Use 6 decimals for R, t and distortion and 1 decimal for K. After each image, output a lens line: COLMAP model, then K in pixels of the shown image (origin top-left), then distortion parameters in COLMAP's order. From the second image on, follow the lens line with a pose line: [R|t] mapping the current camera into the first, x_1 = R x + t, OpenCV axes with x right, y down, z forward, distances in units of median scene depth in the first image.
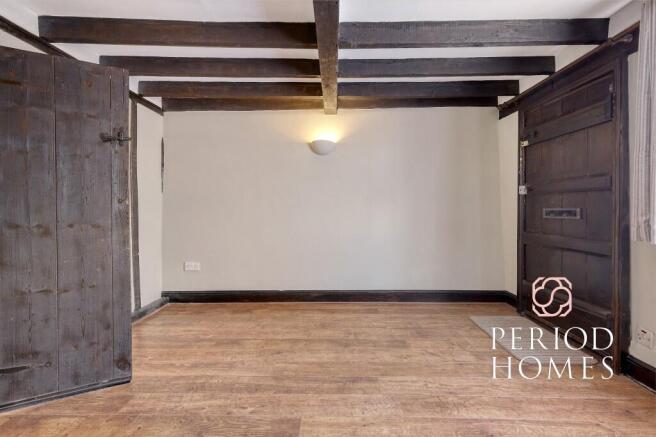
lens RADIAL K [[294.1, 0, 333.7], [0, 294.1, 214.2], [0, 0, 1]] dist [0.001449, -0.000186]
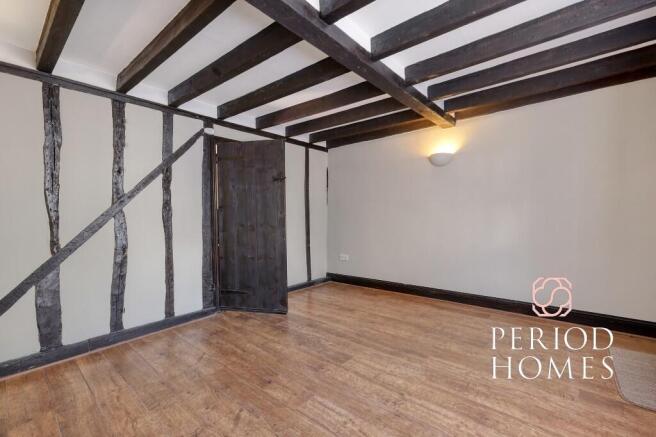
lens RADIAL K [[294.1, 0, 333.7], [0, 294.1, 214.2], [0, 0, 1]] dist [0.001449, -0.000186]
pose [[0.773100, -0.009877, -0.634208, 0.585780], [-0.001656, 0.999844, -0.017590, -0.000593], [0.634283, 0.014649, 0.772962, -0.173664]]
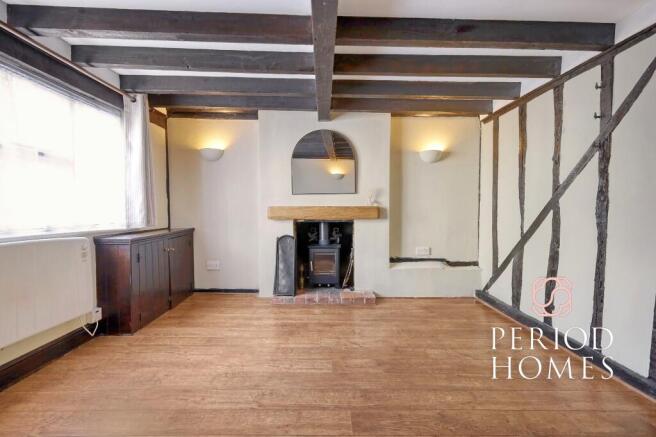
lens RADIAL K [[294.1, 0, 333.7], [0, 294.1, 214.2], [0, 0, 1]] dist [0.001449, -0.000186]
pose [[-0.999672, 0.000173, -0.025618, -0.024983], [-0.001068, 0.998826, 0.048429, -0.049756], [0.025596, 0.048441, -0.998498, 1.500551]]
